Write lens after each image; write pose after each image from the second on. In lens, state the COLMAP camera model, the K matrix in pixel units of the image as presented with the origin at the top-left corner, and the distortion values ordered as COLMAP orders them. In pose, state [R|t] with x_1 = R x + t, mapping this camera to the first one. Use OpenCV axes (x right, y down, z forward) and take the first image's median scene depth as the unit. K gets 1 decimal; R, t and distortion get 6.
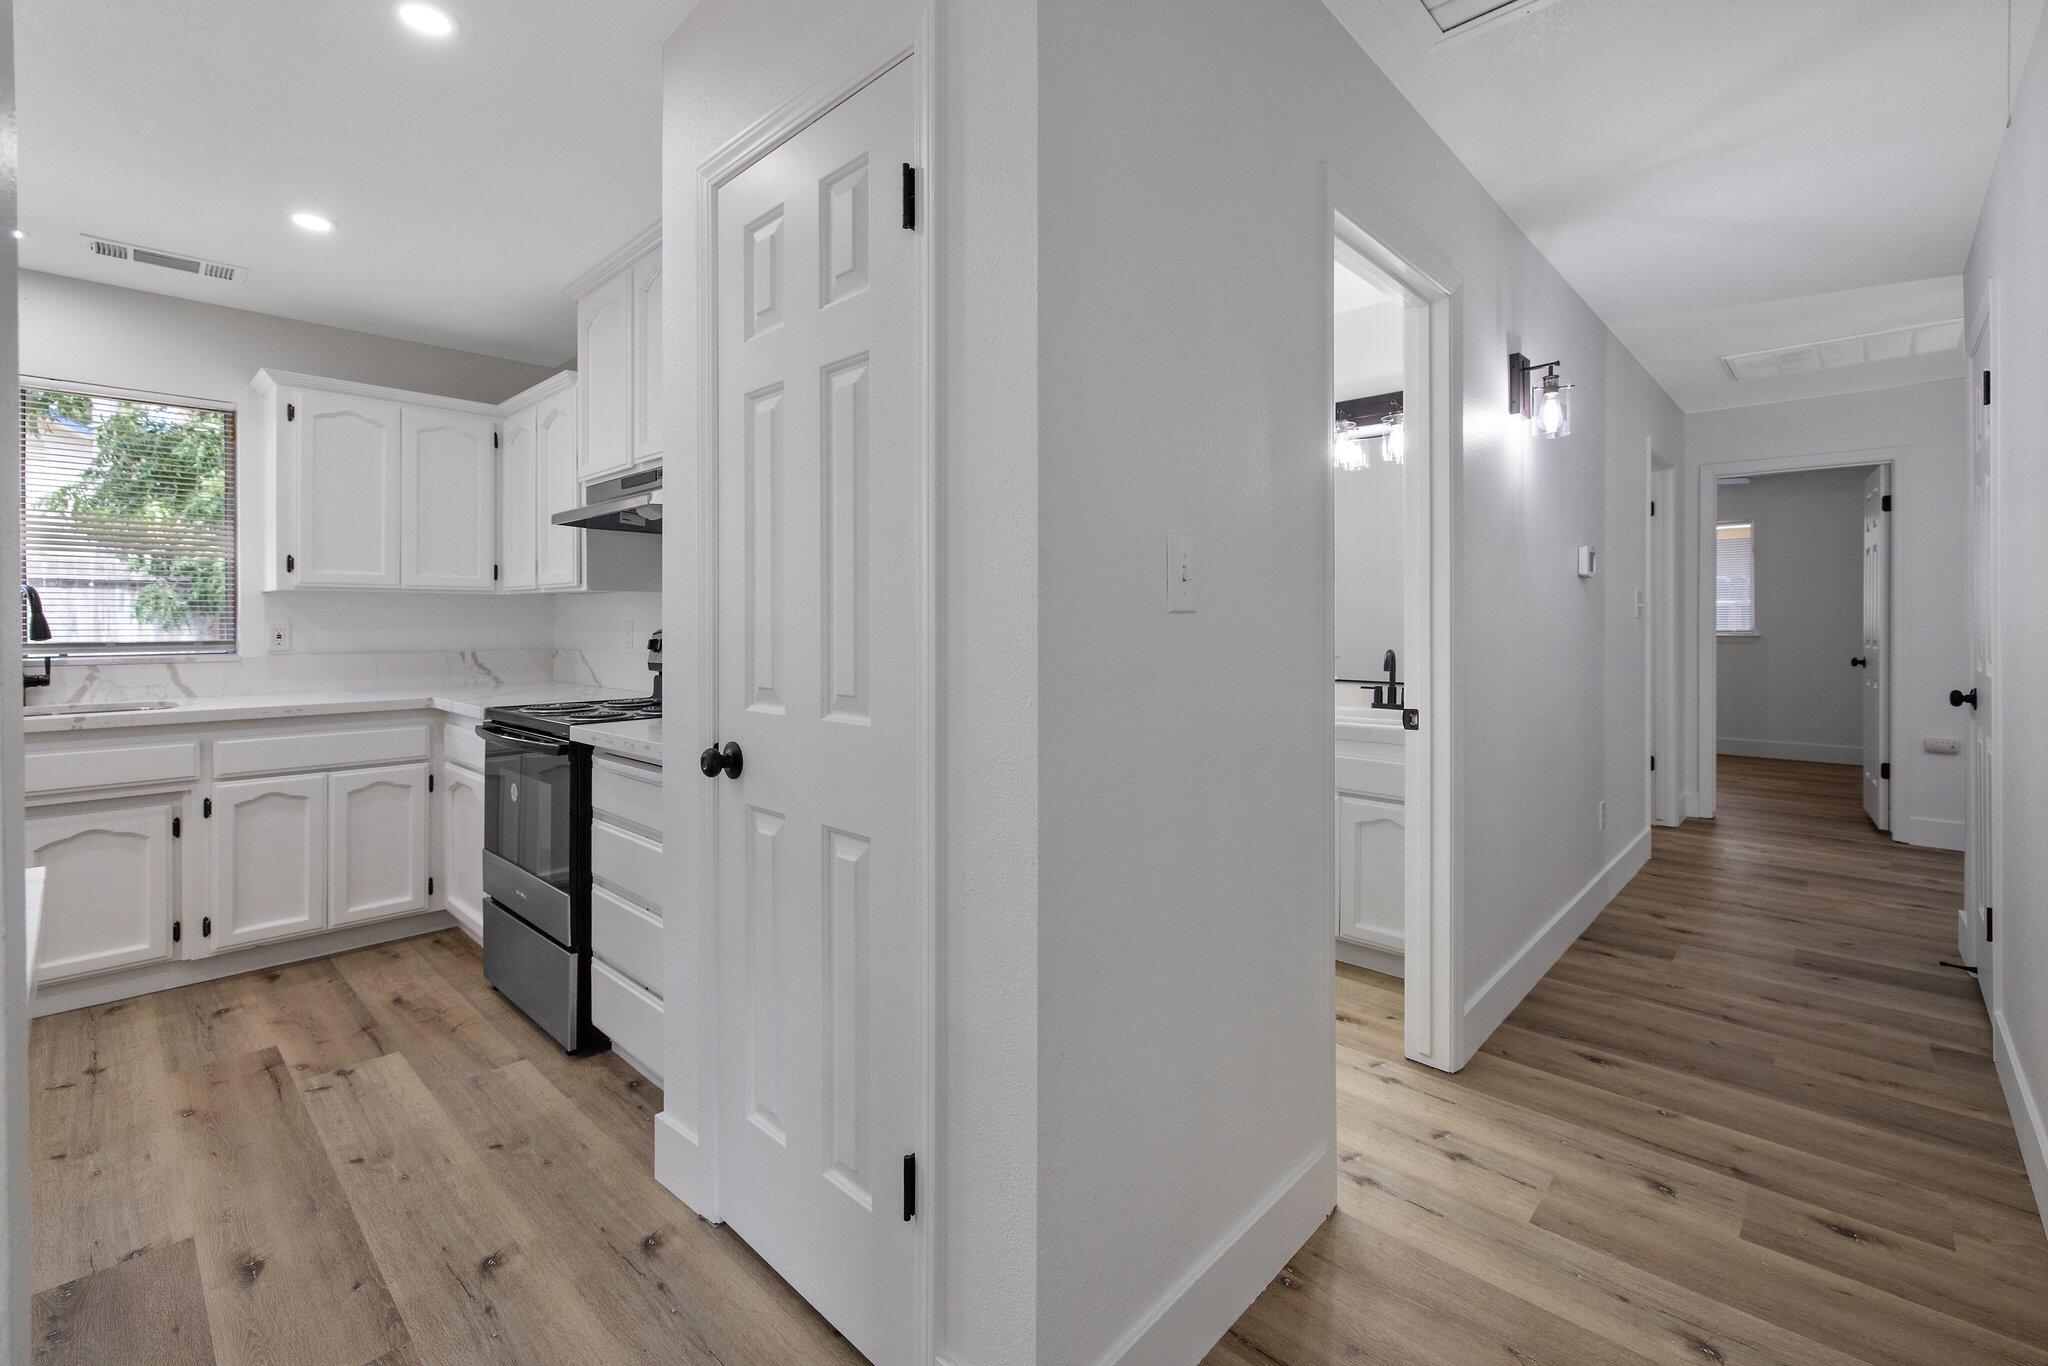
lens RADIAL K [[885.1, 0, 1081.9], [0, 885.1, 614.8], [0, 0, 1]] dist [0.000260, 0.001694]
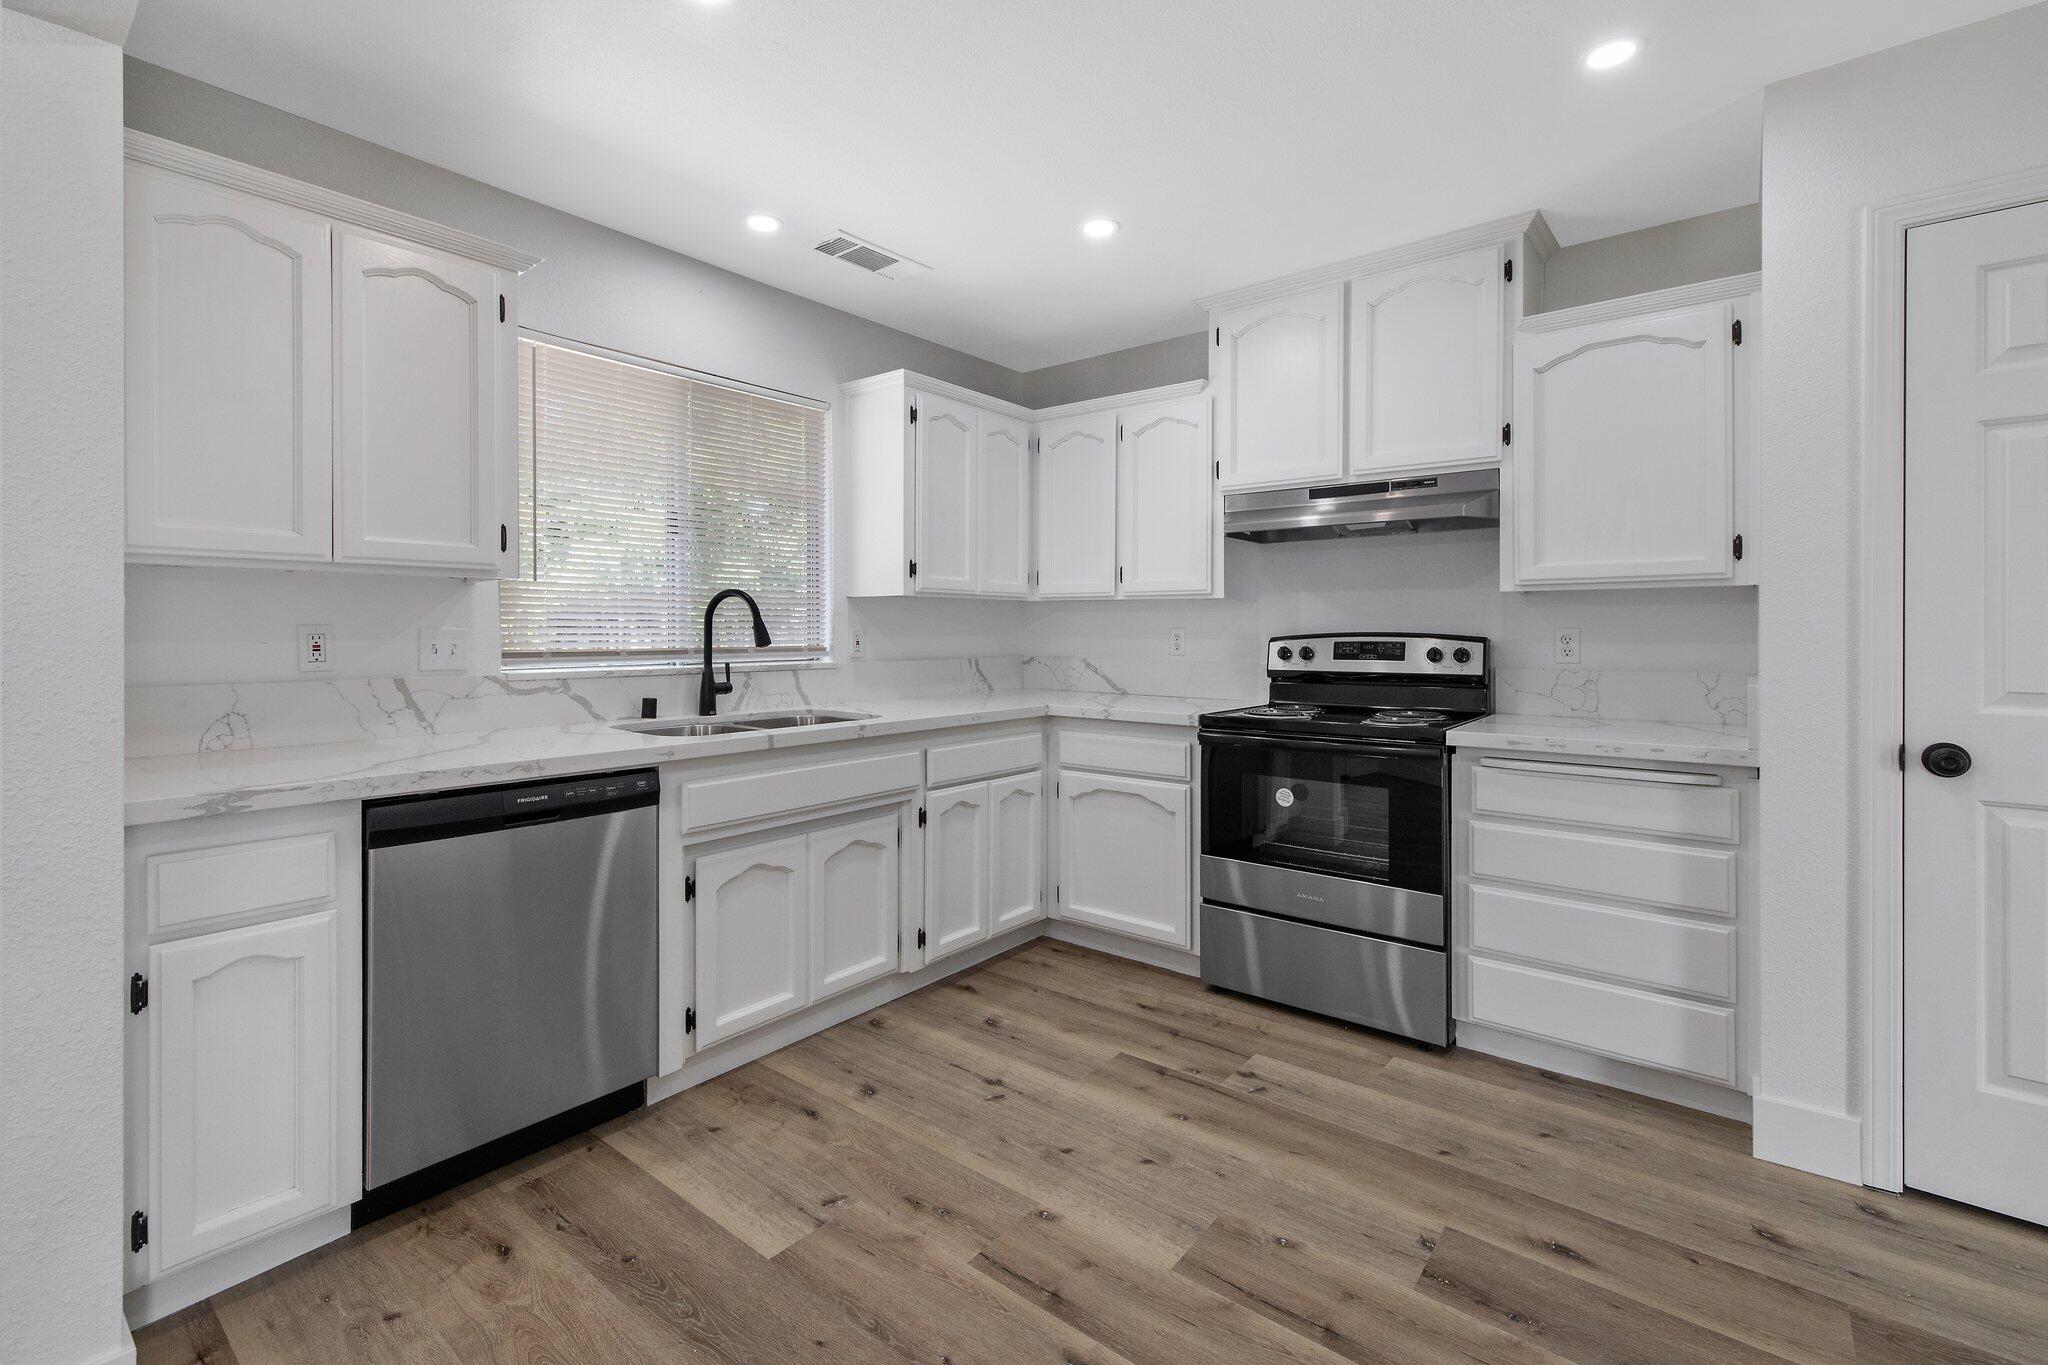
lens RADIAL K [[885.1, 0, 1091.2], [0, 885.1, 621.8], [0, 0, 1]] dist [0.000260, 0.001694]
pose [[0.996676, 0.003002, 0.081407, -0.892604], [-0.002873, 0.999994, -0.001705, 0.002425], [-0.081412, 0.001465, 0.996679, 0.007316]]
